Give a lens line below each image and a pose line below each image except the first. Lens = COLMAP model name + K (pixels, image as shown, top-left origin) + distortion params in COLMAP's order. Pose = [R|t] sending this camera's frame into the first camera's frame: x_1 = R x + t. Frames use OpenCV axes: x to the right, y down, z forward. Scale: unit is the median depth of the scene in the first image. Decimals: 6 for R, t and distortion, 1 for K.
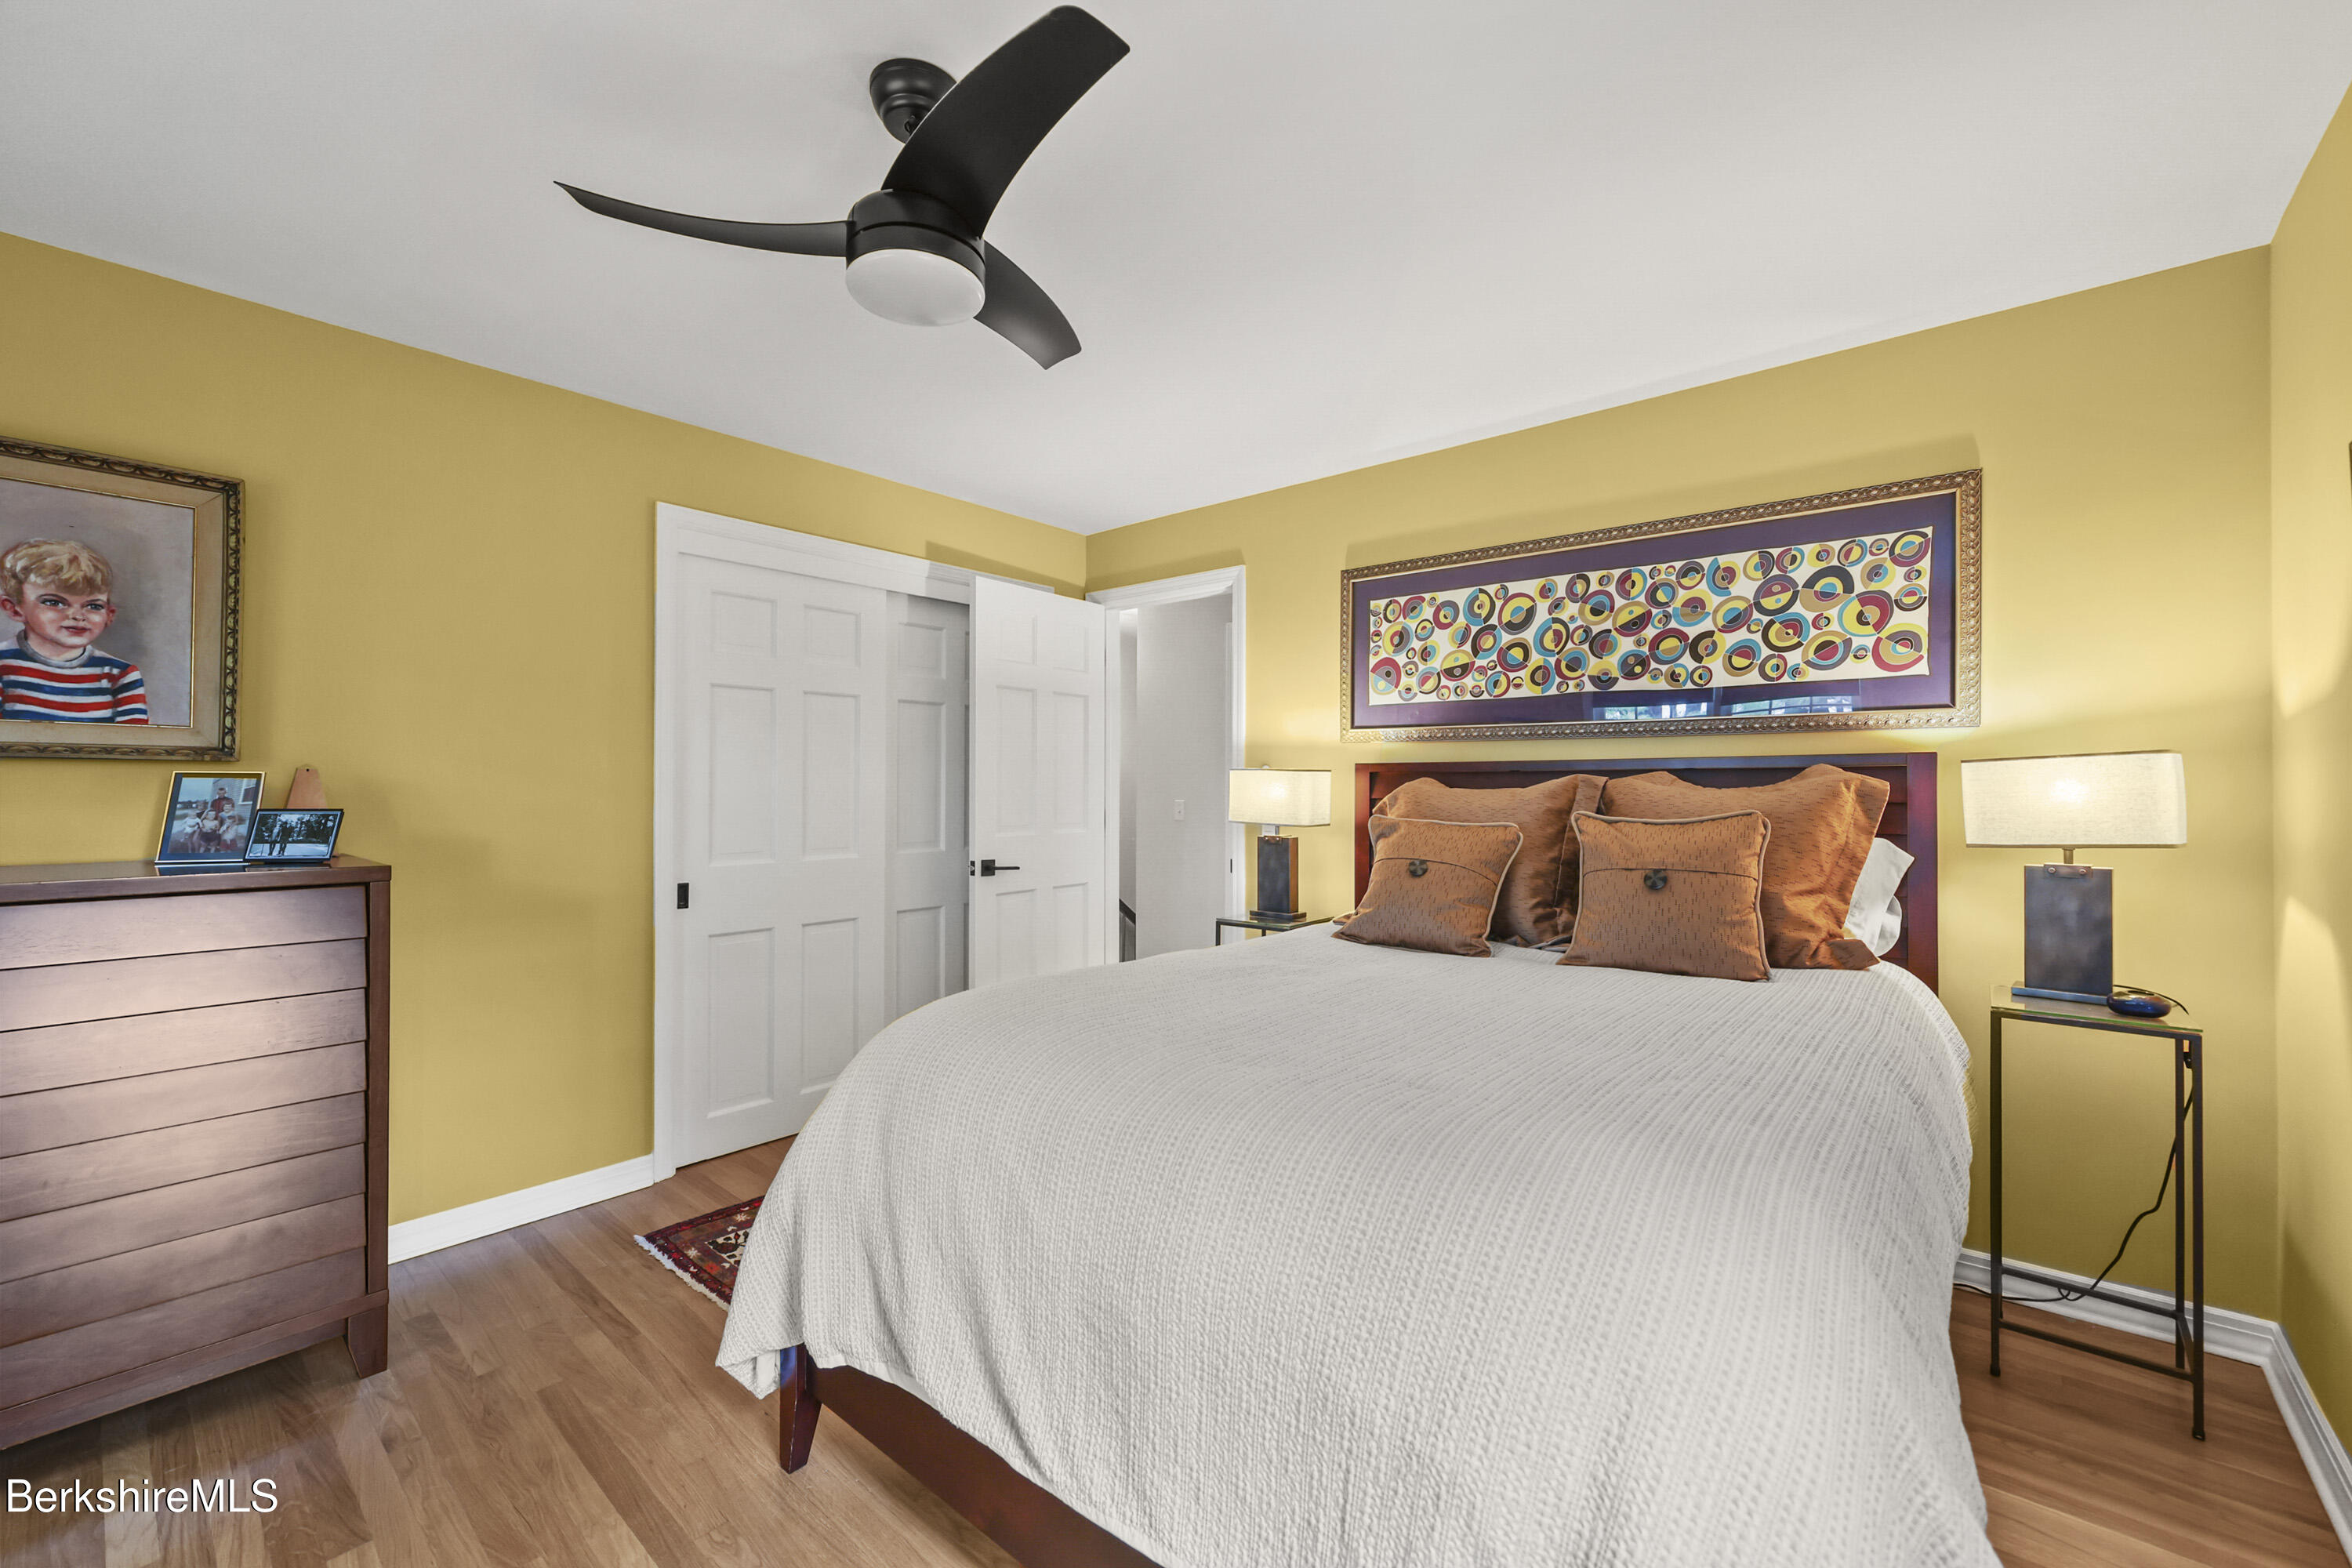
lens RADIAL K [[951.2, 0, 1183.3], [0, 951.2, 763.9], [0, 0, 1]] dist [-0.001093, 0.000459]
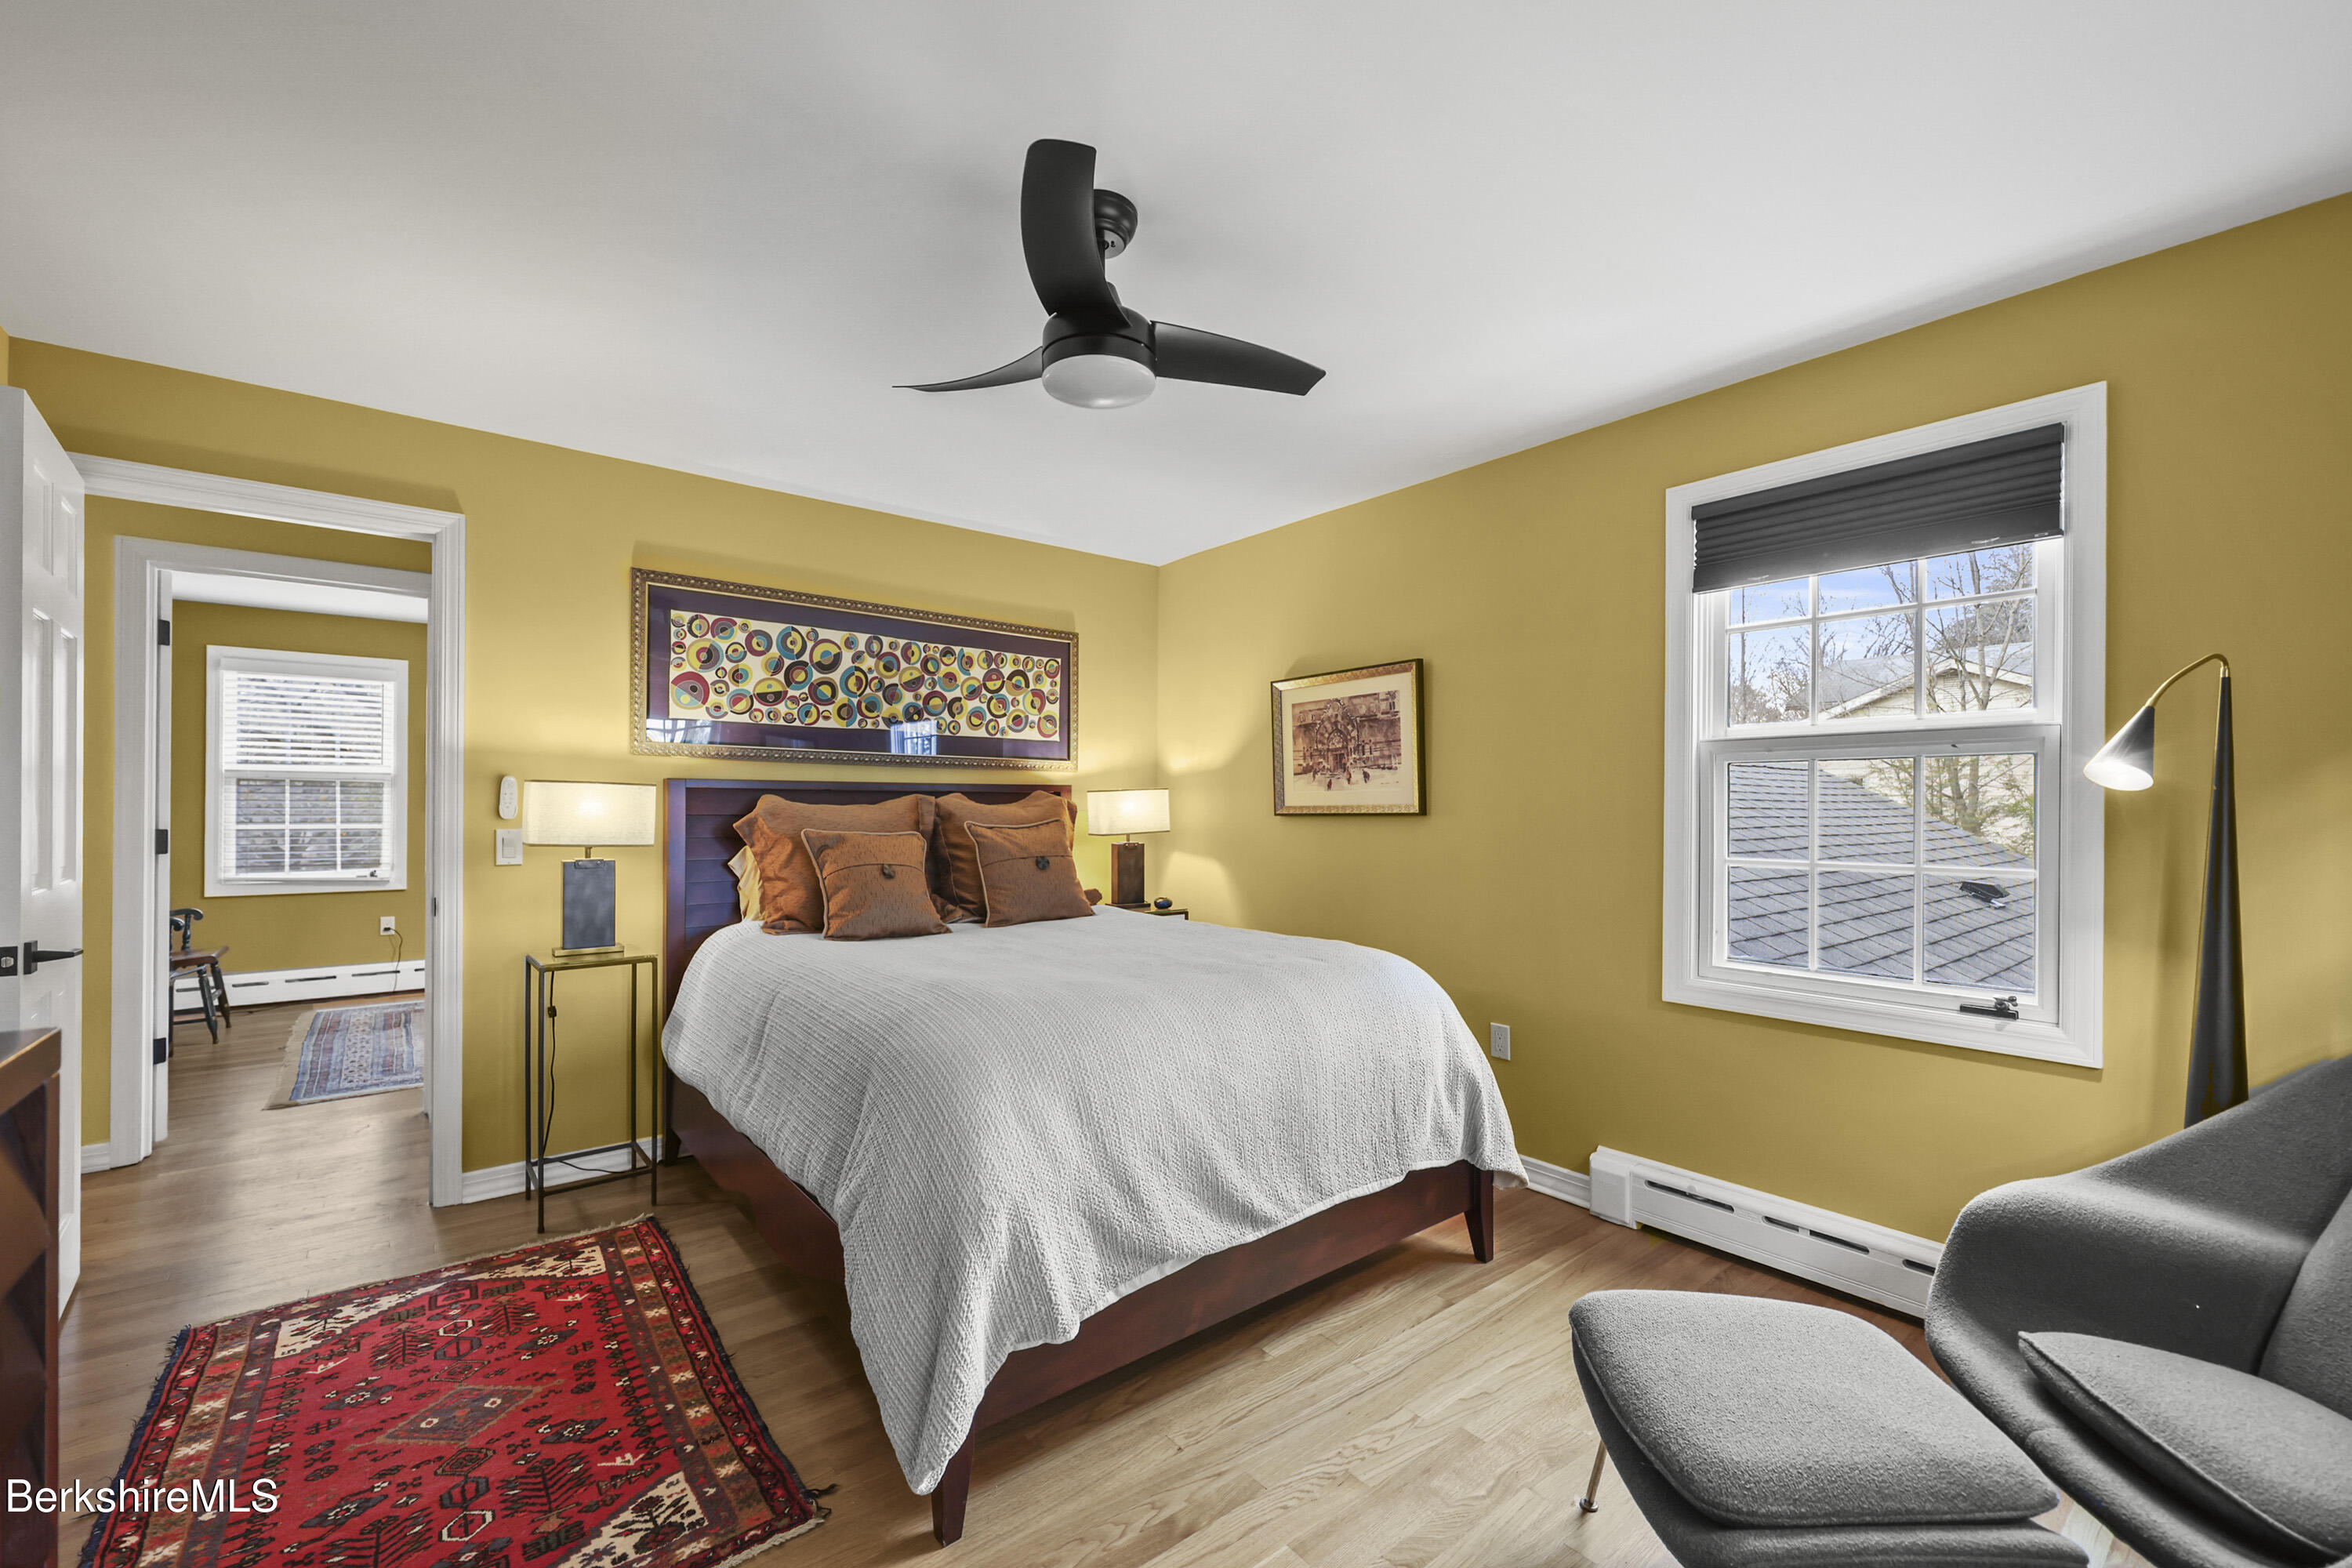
lens RADIAL K [[951.2, 0, 1178.6], [0, 951.2, 784.9], [0, 0, 1]] dist [-0.001093, 0.000459]
pose [[0.185047, 0.016262, 0.982595, -0.767898], [-0.031930, 0.999435, -0.010527, 0.000055], [-0.982211, -0.029426, 0.185462, 0.364128]]
